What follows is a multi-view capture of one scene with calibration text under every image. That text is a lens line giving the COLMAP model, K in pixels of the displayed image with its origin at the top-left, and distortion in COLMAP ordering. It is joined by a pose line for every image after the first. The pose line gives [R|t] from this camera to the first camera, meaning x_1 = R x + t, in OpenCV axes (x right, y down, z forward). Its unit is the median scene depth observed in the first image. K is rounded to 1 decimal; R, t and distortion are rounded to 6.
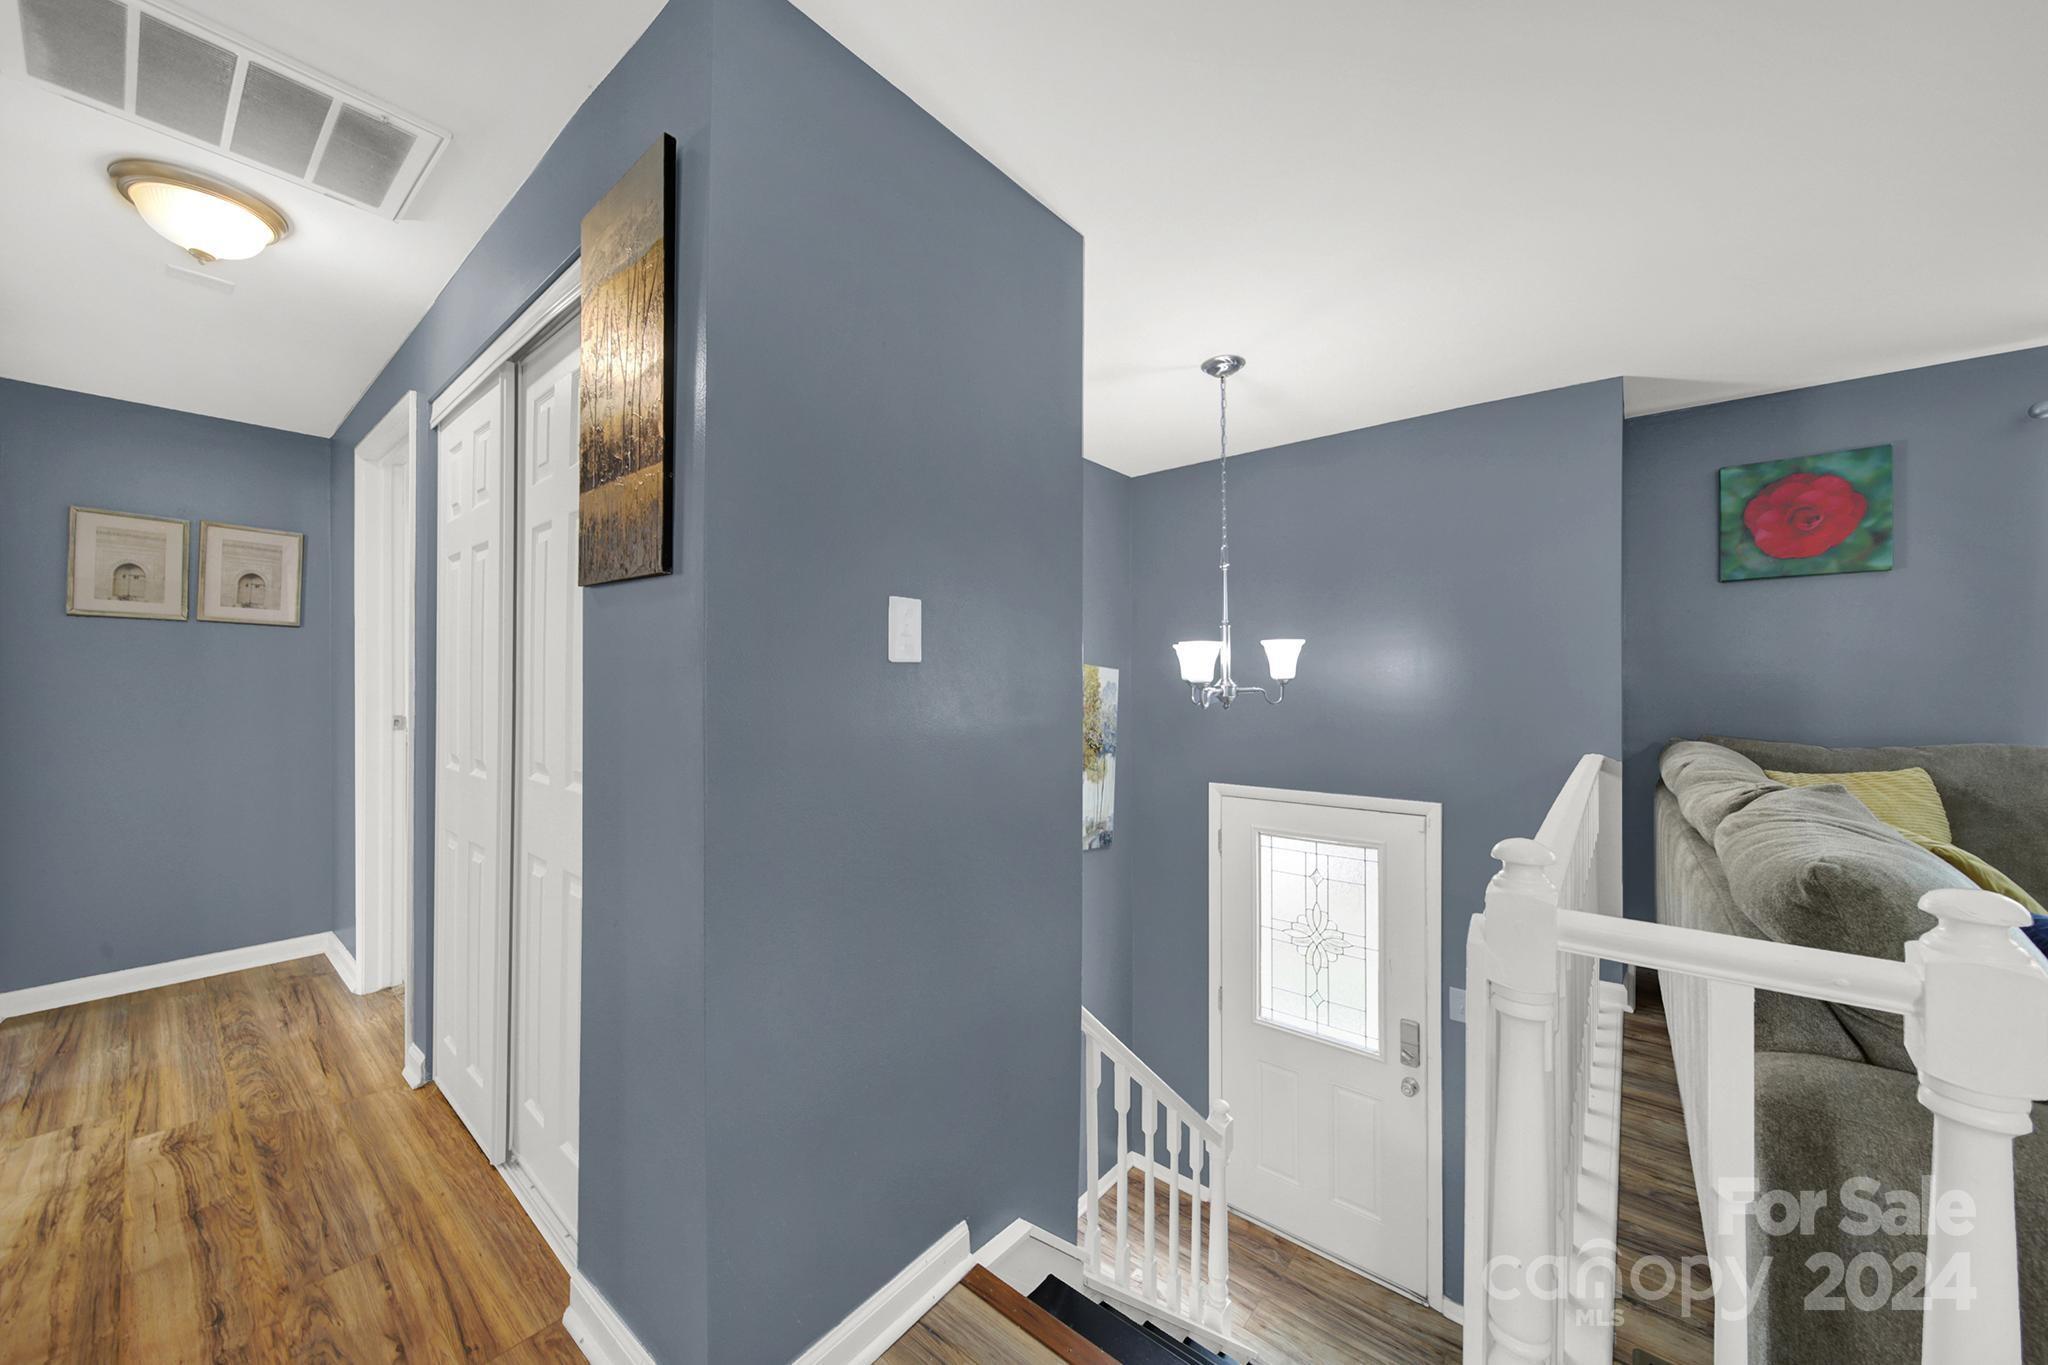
lens RADIAL K [[730.3, 0, 1014.9], [0, 730.3, 678.9], [0, 0, 1]] dist [-0.002717, -0.000210]
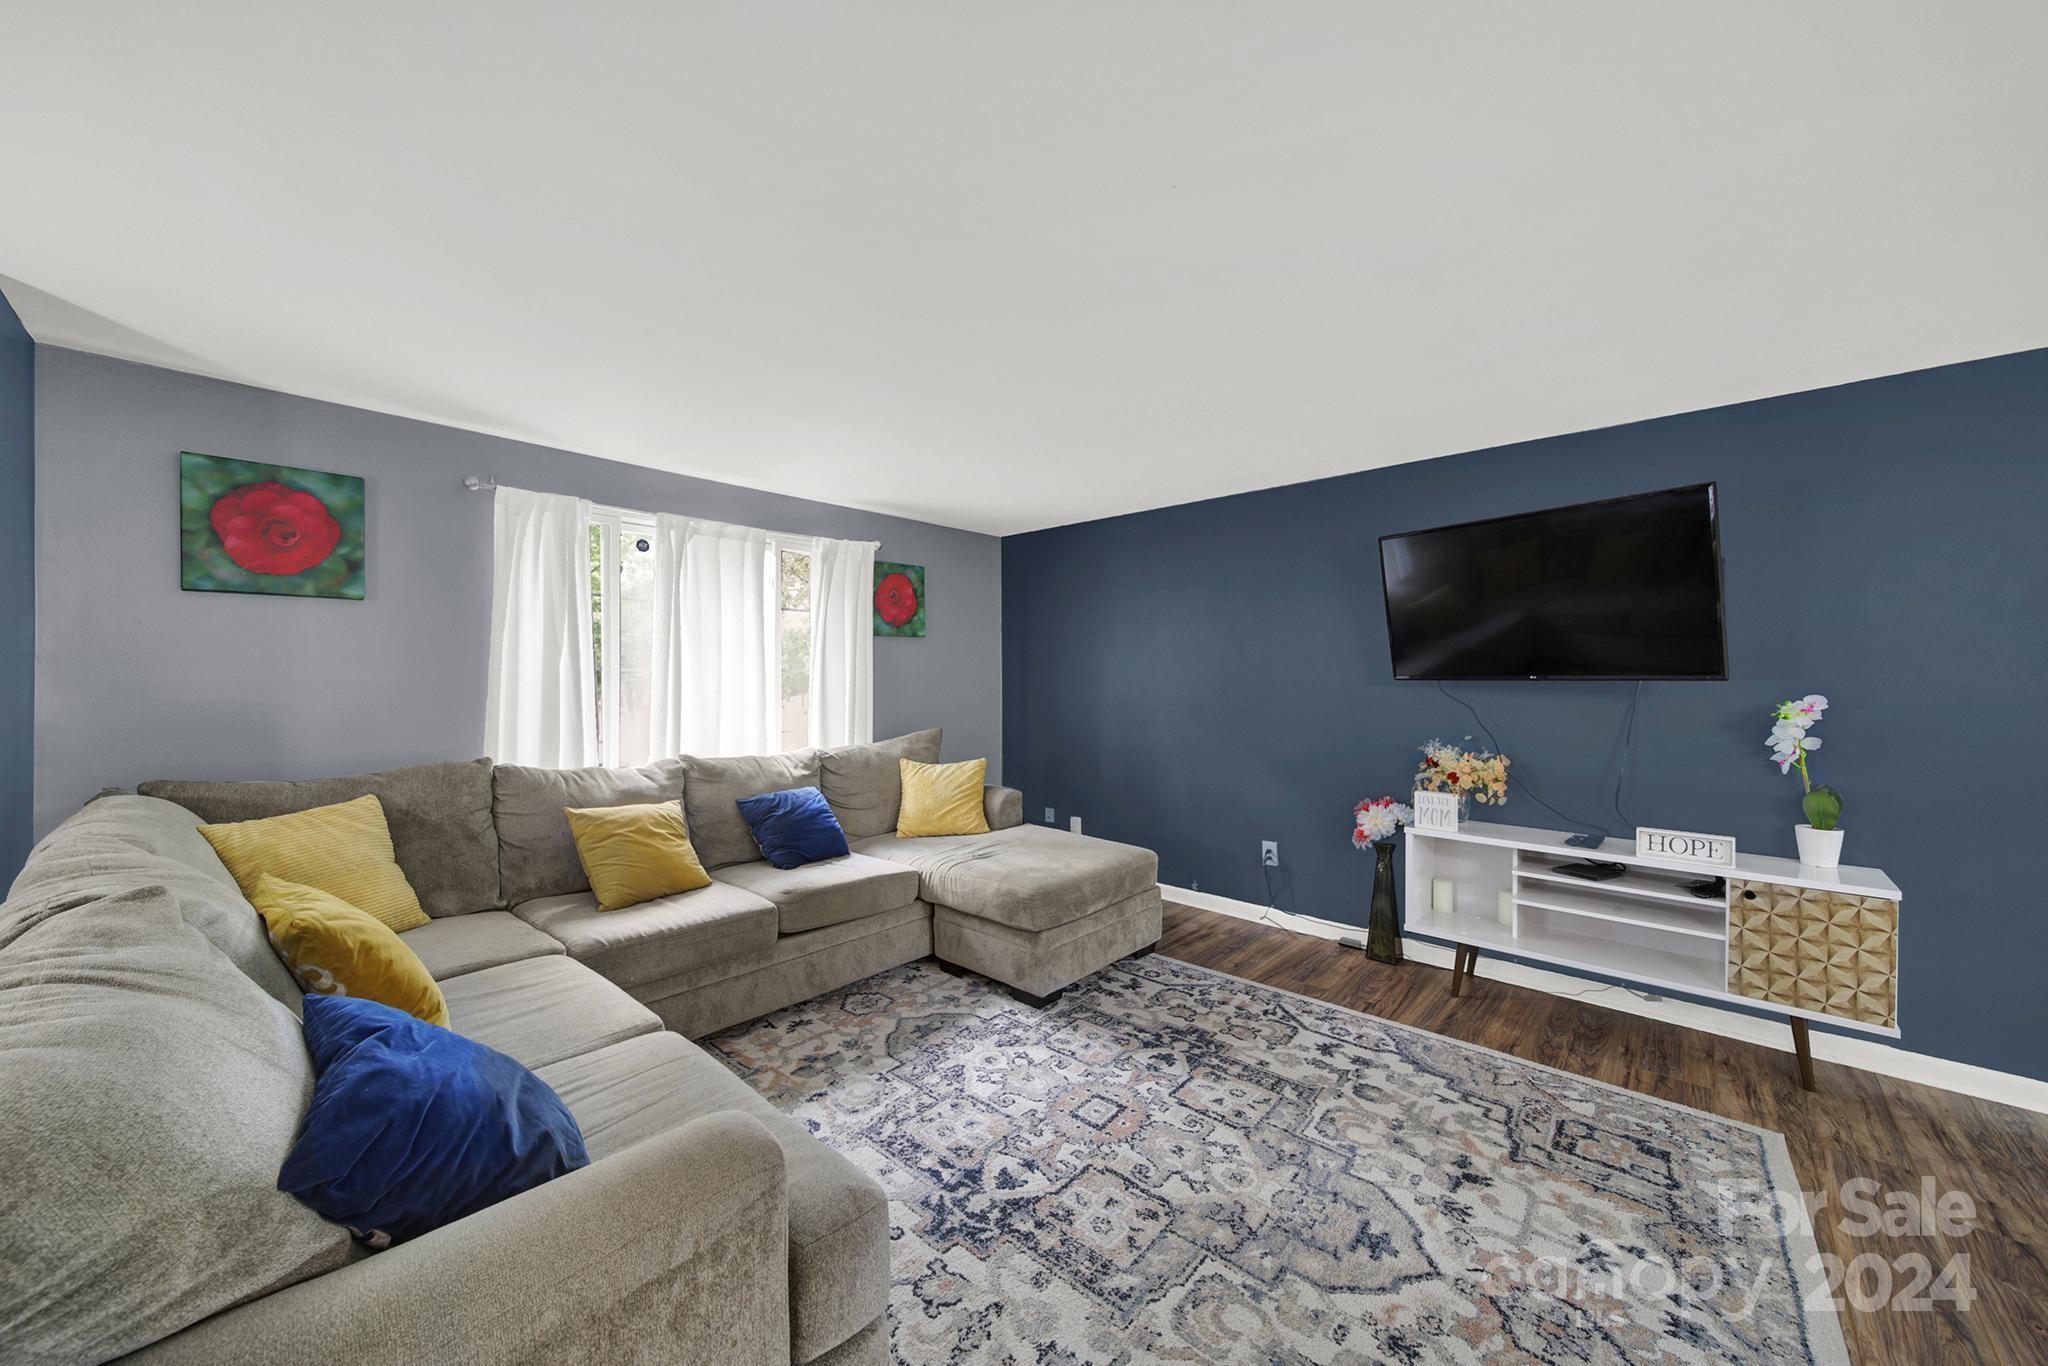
lens RADIAL K [[732.1, 0, 1016.7], [0, 732.1, 683.9], [0, 0, 1]] dist [-0.001648, -0.000398]
pose [[0.056259, -0.005025, 0.998404, 0.218543], [-0.011109, 0.999922, 0.005659, -0.046237], [-0.998354, -0.011410, 0.056199, 0.015781]]
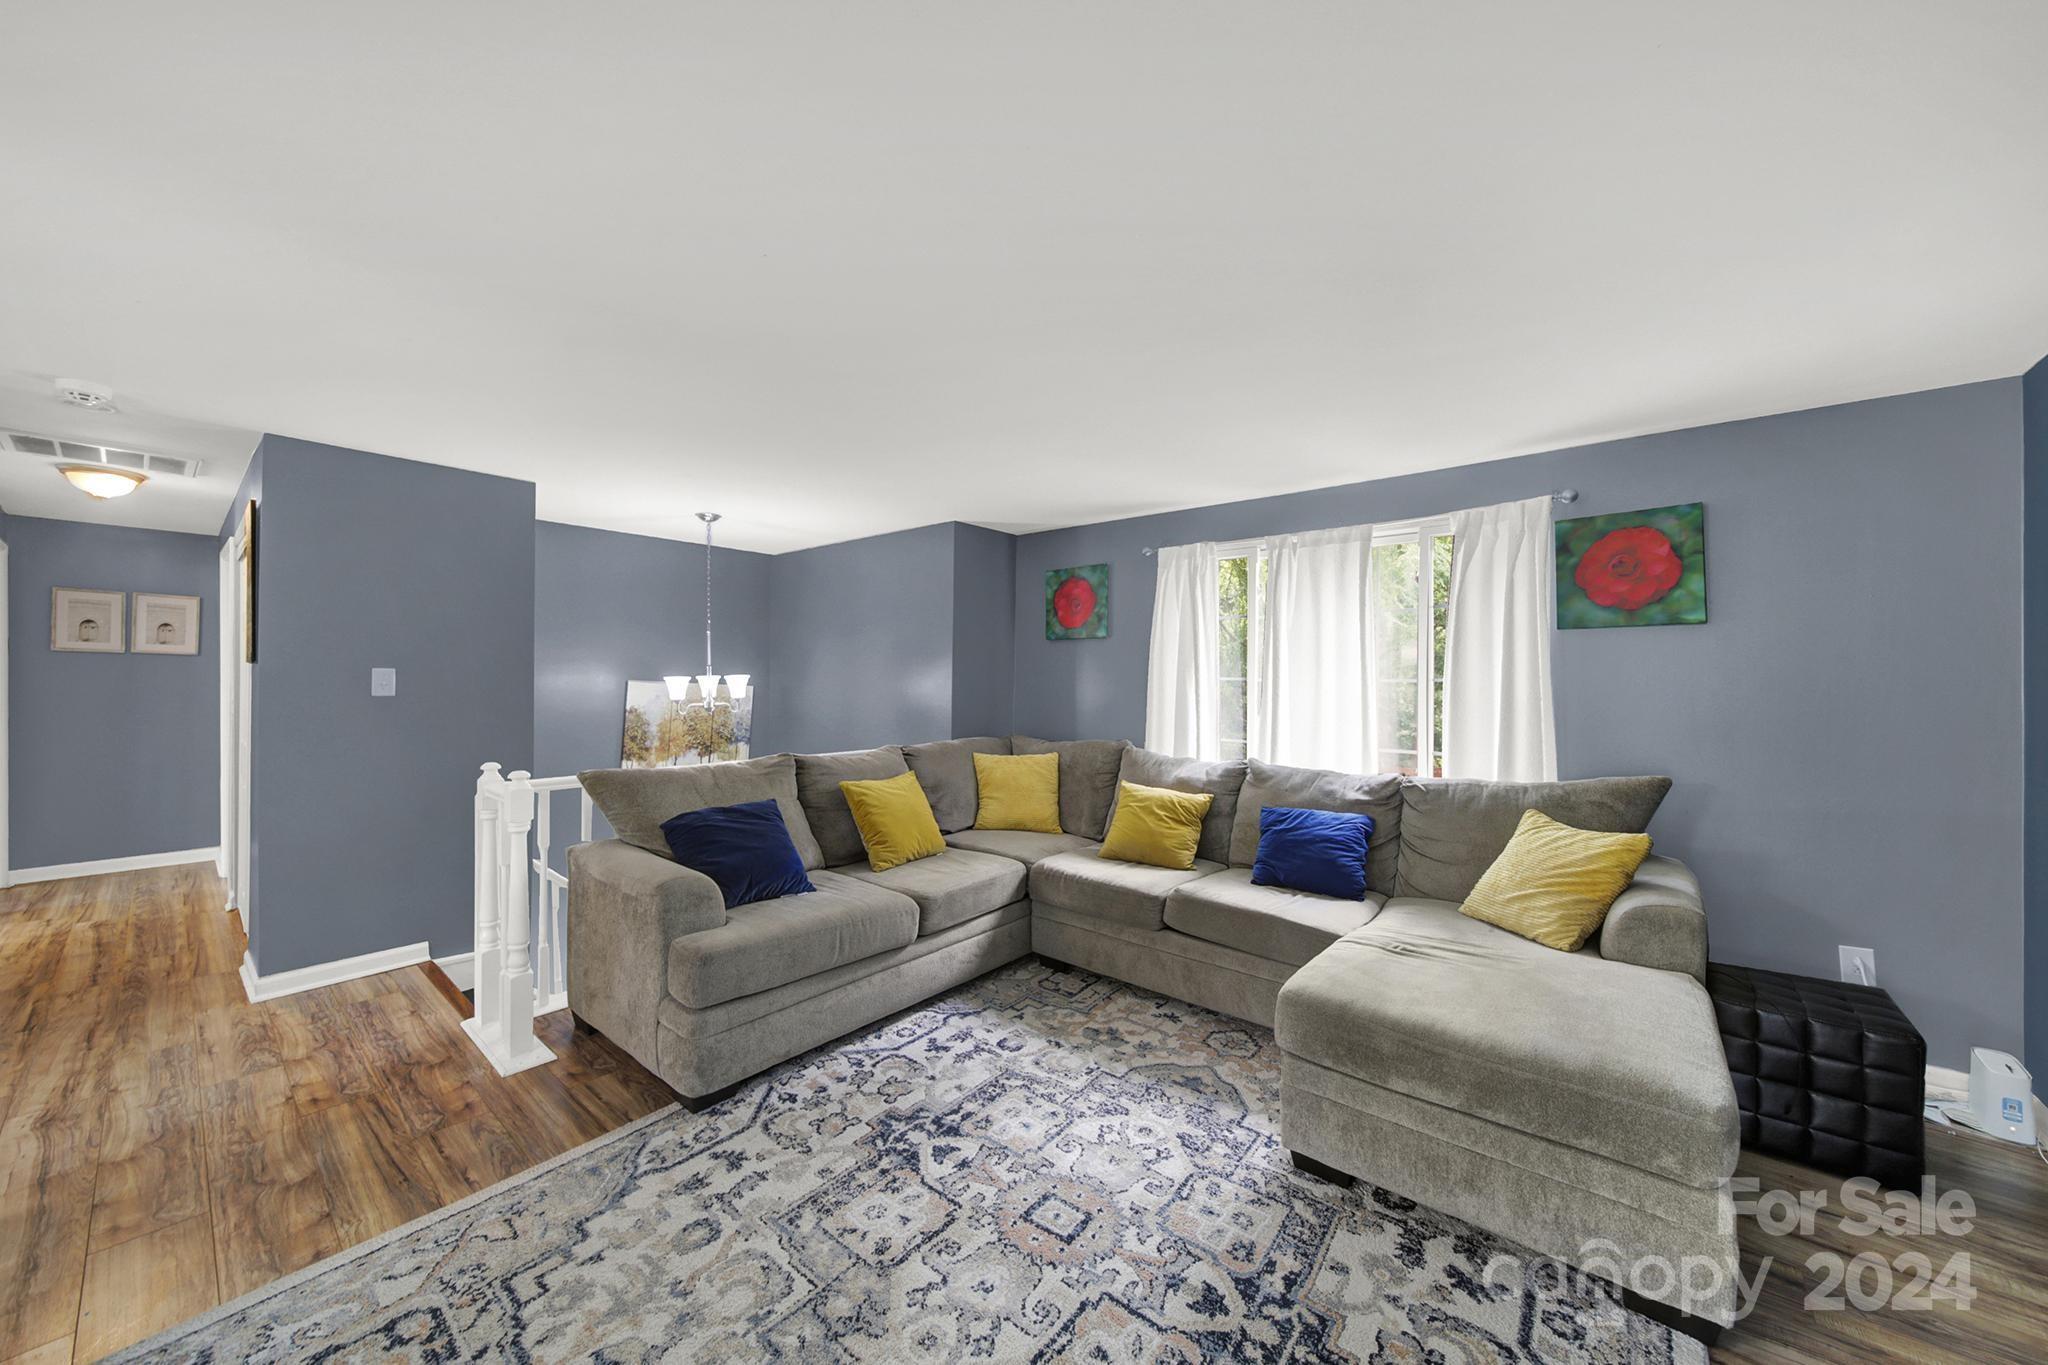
lens RADIAL K [[732.1, 0, 1016.7], [0, 732.1, 683.4], [0, 0, 1]] dist [-0.001648, -0.000398]
pose [[0.999855, 0.011882, -0.012224, 1.000192], [-0.011730, 0.999854, 0.012401, -0.061526], [0.012369, -0.012256, 0.999848, -0.696306]]
